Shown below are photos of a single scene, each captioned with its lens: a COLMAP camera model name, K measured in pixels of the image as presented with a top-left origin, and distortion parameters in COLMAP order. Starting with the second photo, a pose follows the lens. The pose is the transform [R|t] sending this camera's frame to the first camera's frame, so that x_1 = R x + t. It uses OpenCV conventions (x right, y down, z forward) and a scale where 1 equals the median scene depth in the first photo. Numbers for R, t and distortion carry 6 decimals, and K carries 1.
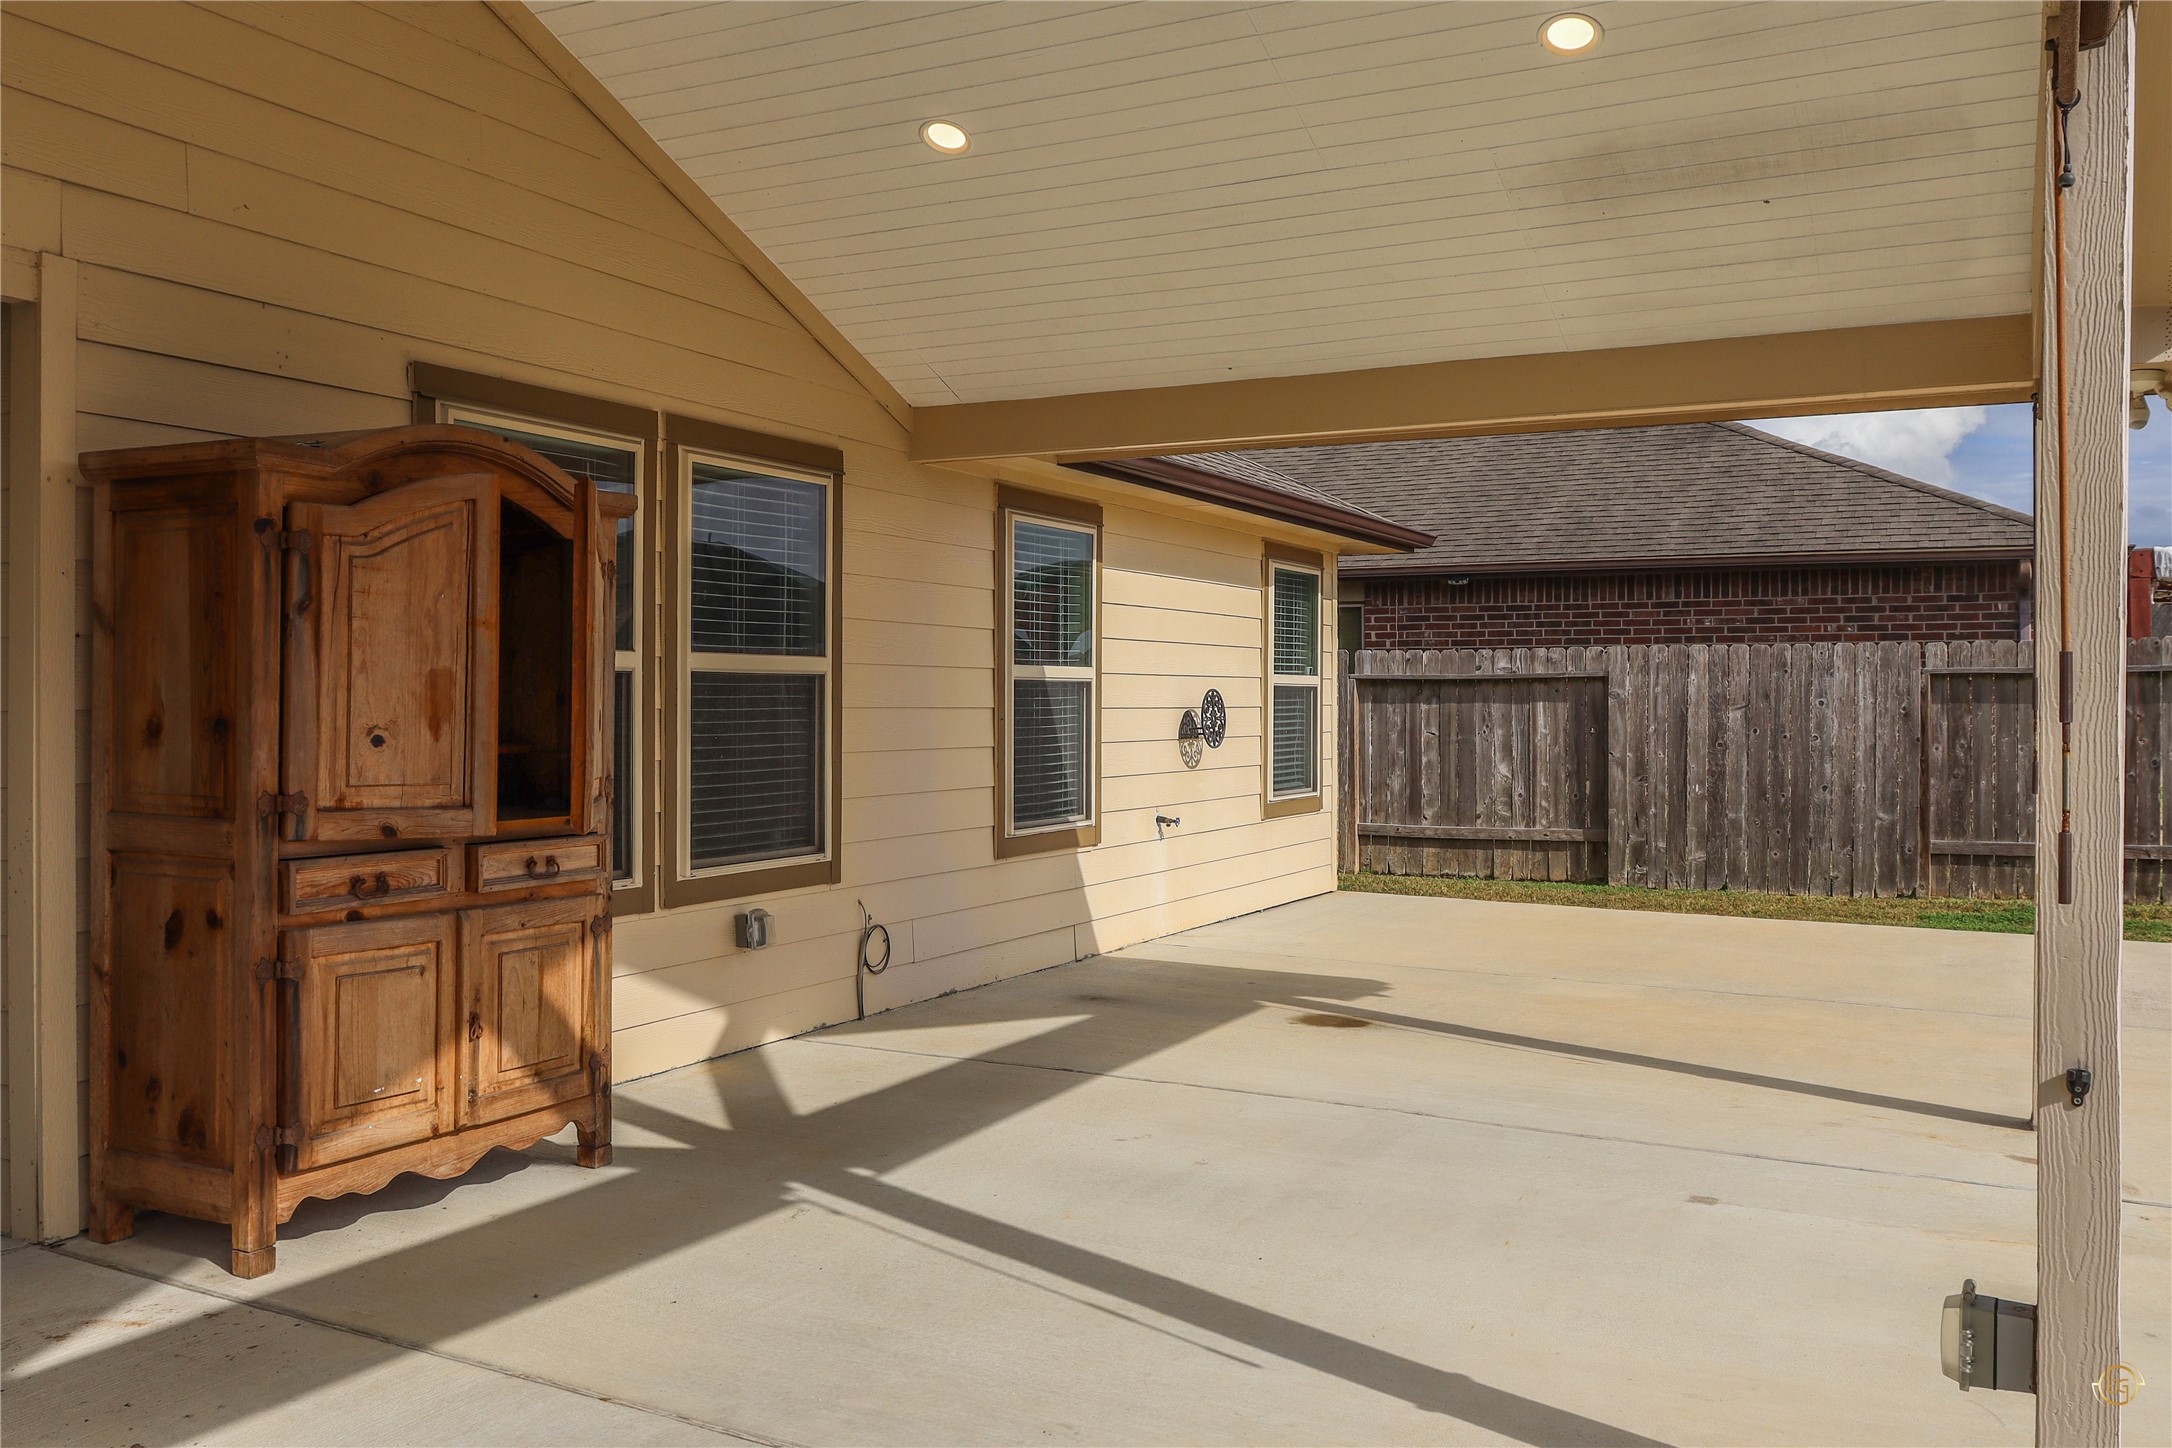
lens RADIAL K [[1784.5, 0, 1067.5], [0, 1784.5, 702.1], [0, 0, 1]] dist [0.000410, -0.005006]
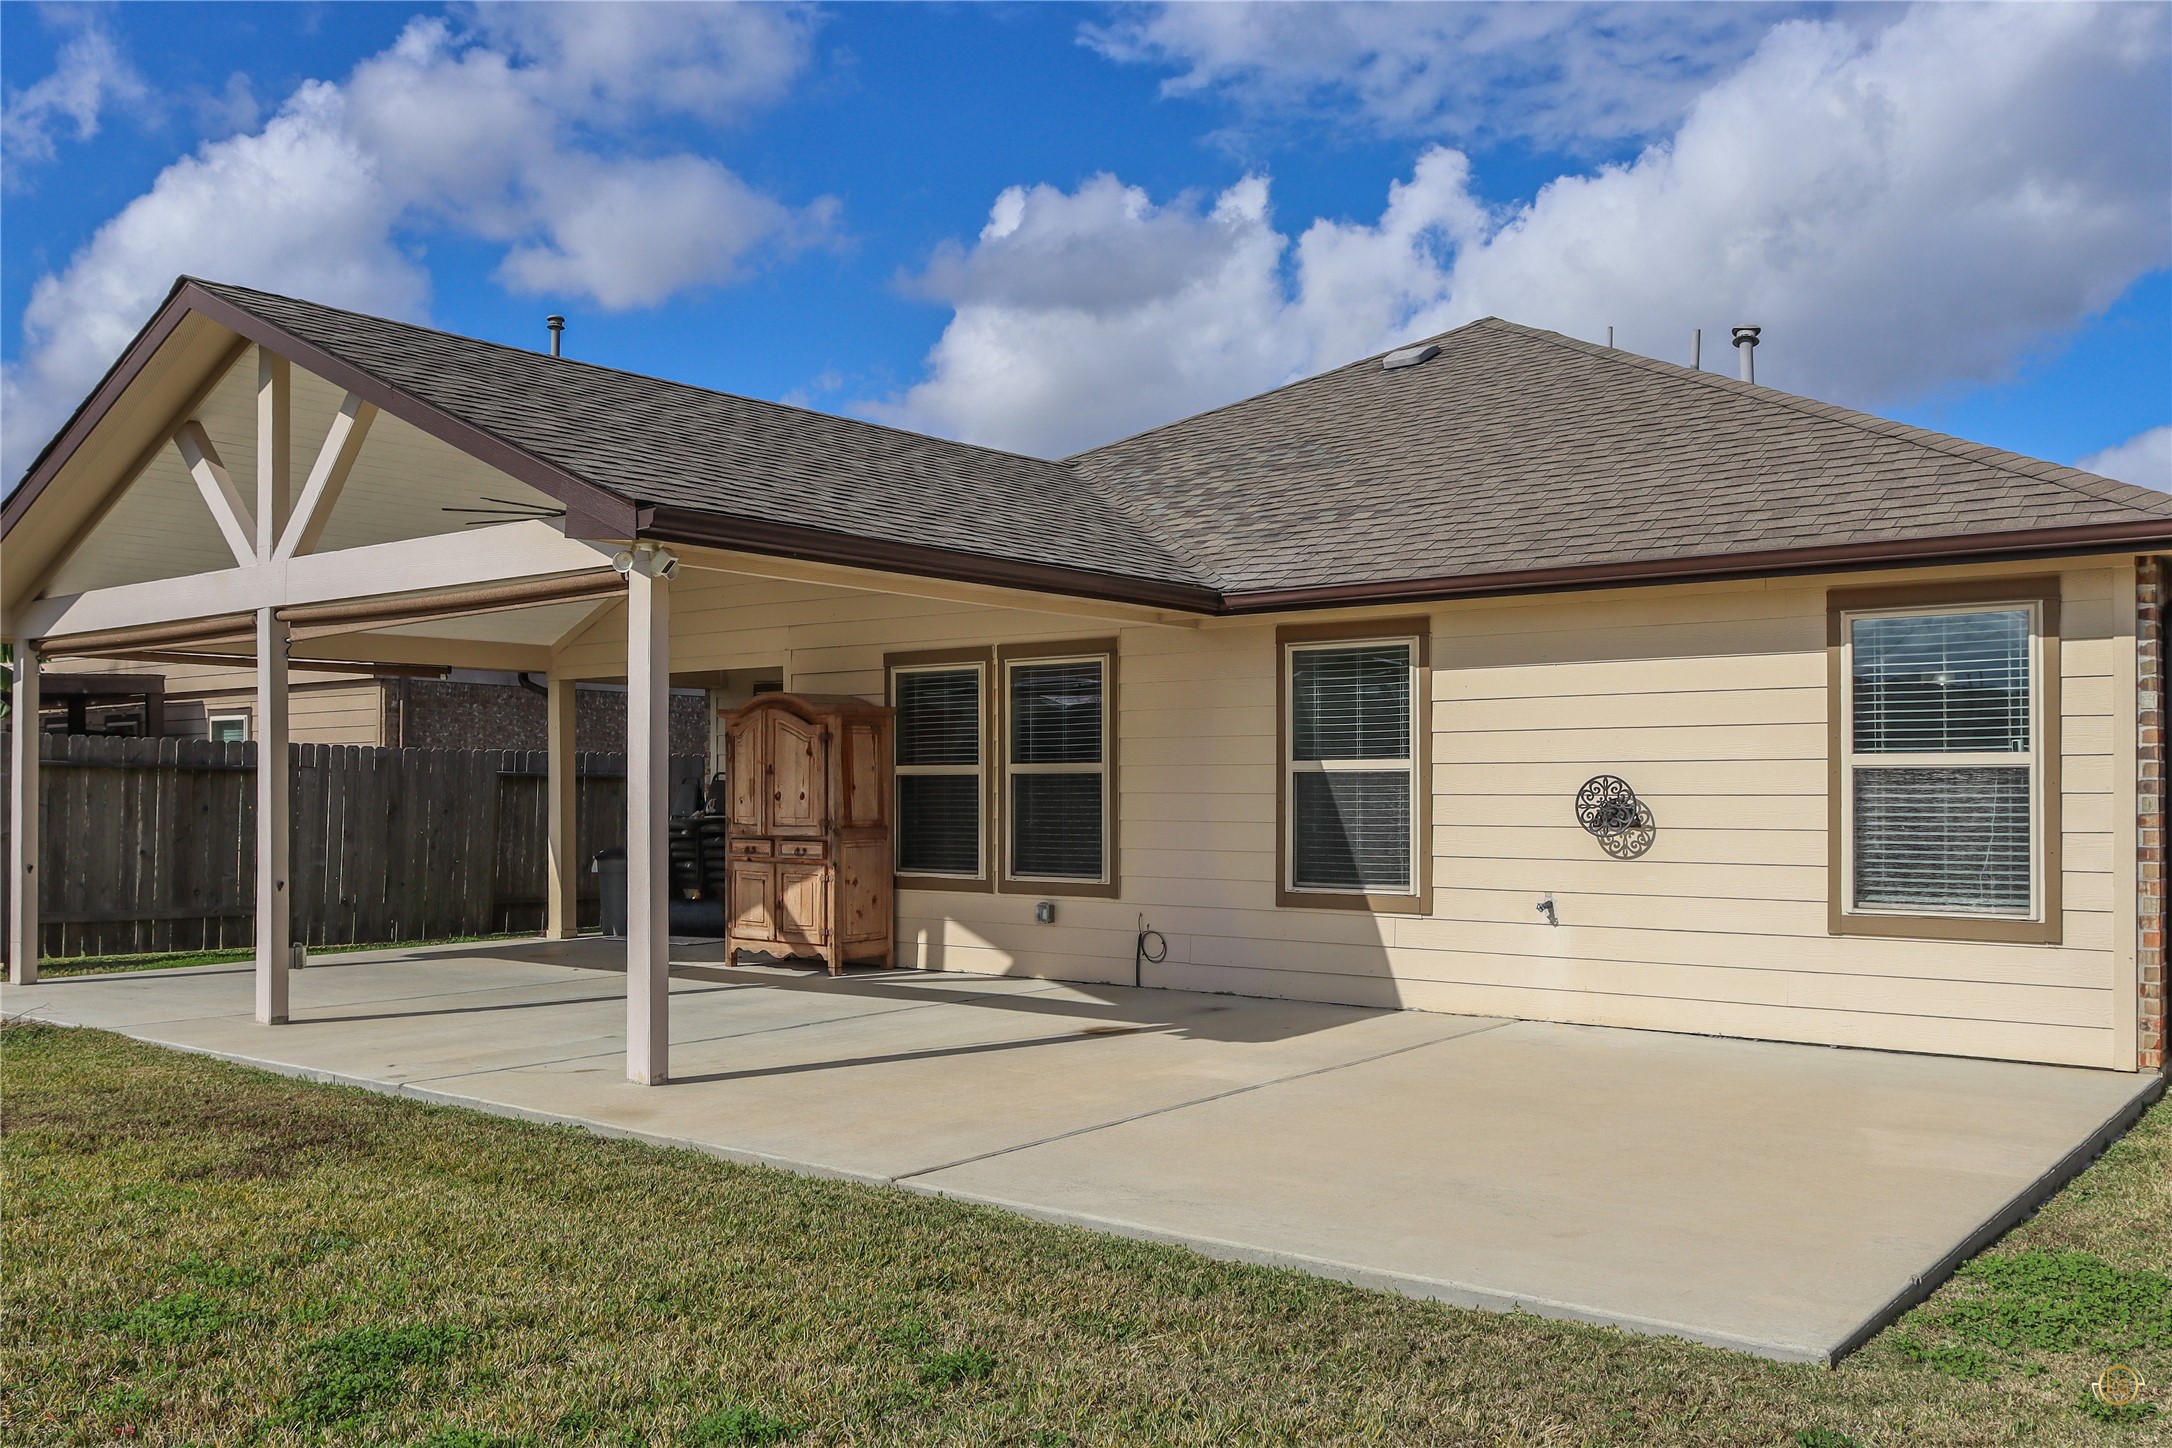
lens RADIAL K [[1784.5, 0, 1098.9], [0, 1784.5, 740.3], [0, 0, 1]] dist [0.000410, -0.005006]
pose [[-0.165822, -0.031155, -0.985663, 1.747063], [-0.001860, 0.999509, -0.031280, 0.007329], [0.986154, -0.003354, -0.165799, 1.459466]]
